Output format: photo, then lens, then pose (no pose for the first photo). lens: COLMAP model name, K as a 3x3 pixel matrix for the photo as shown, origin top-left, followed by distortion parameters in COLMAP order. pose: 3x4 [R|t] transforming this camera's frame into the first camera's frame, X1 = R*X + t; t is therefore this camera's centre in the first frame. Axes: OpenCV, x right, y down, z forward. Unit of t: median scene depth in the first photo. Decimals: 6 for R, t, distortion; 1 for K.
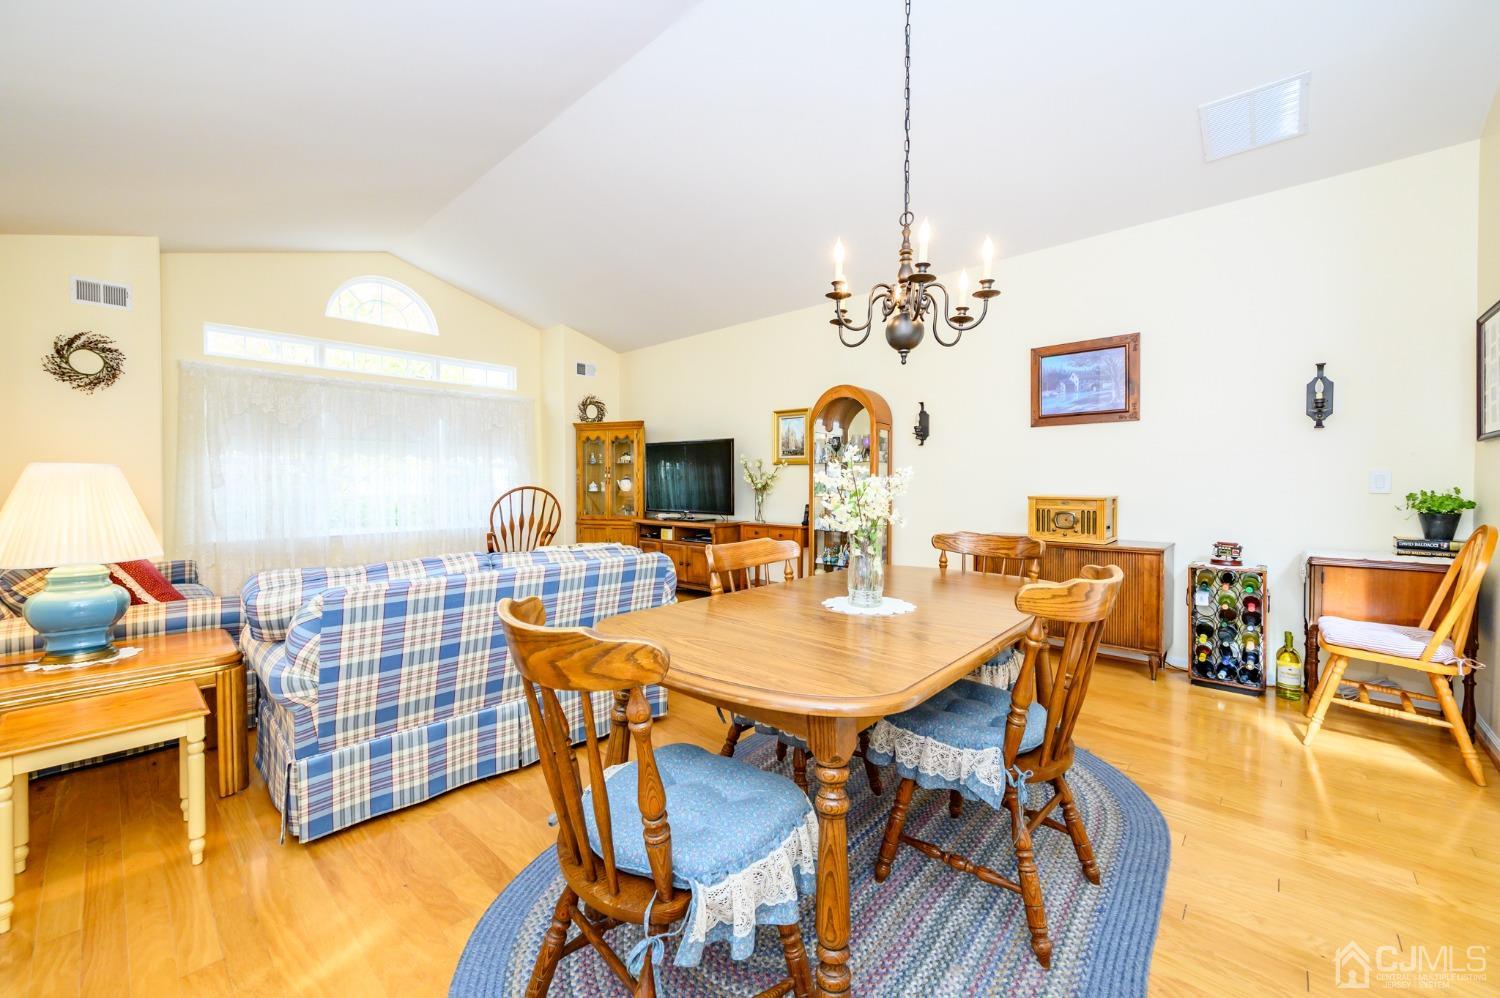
lens RADIAL K [[585.8, 0, 746.3], [0, 585.8, 493.2], [0, 0, 1]] dist [0.003399, 0.000264]
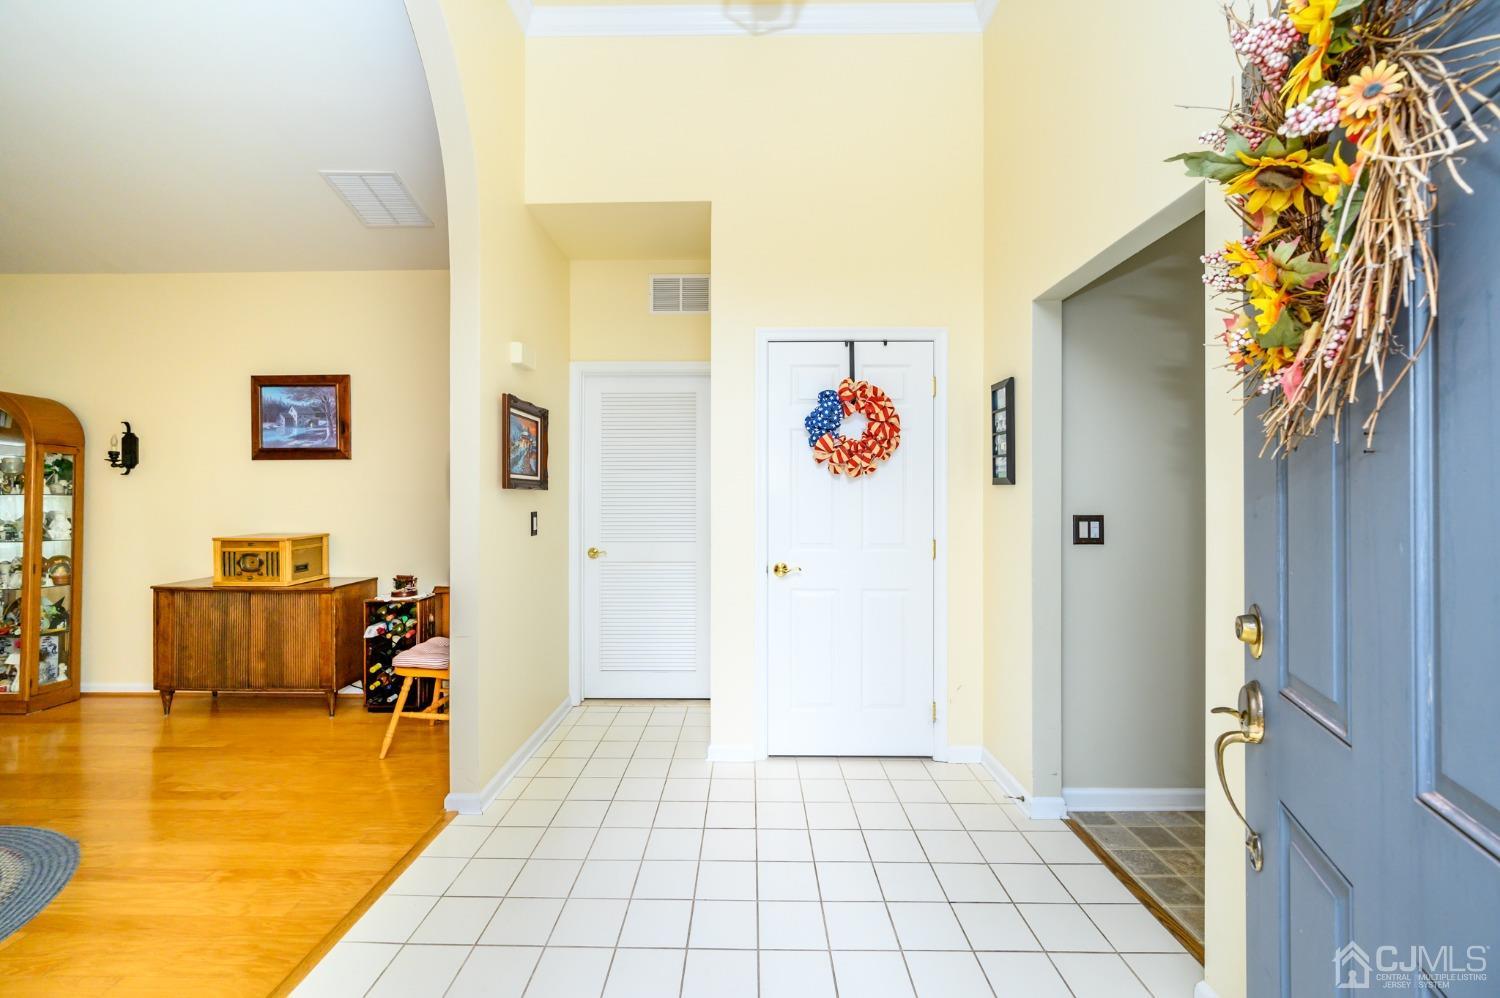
lens RADIAL K [[585.8, 0, 752.0], [0, 585.8, 501.2], [0, 0, 1]] dist [0.003399, 0.000264]
pose [[0.768398, -0.005532, 0.639949, 0.541390], [0.009182, 0.999955, -0.002380, -0.041786], [-0.639907, 0.007705, 0.768414, -0.235286]]
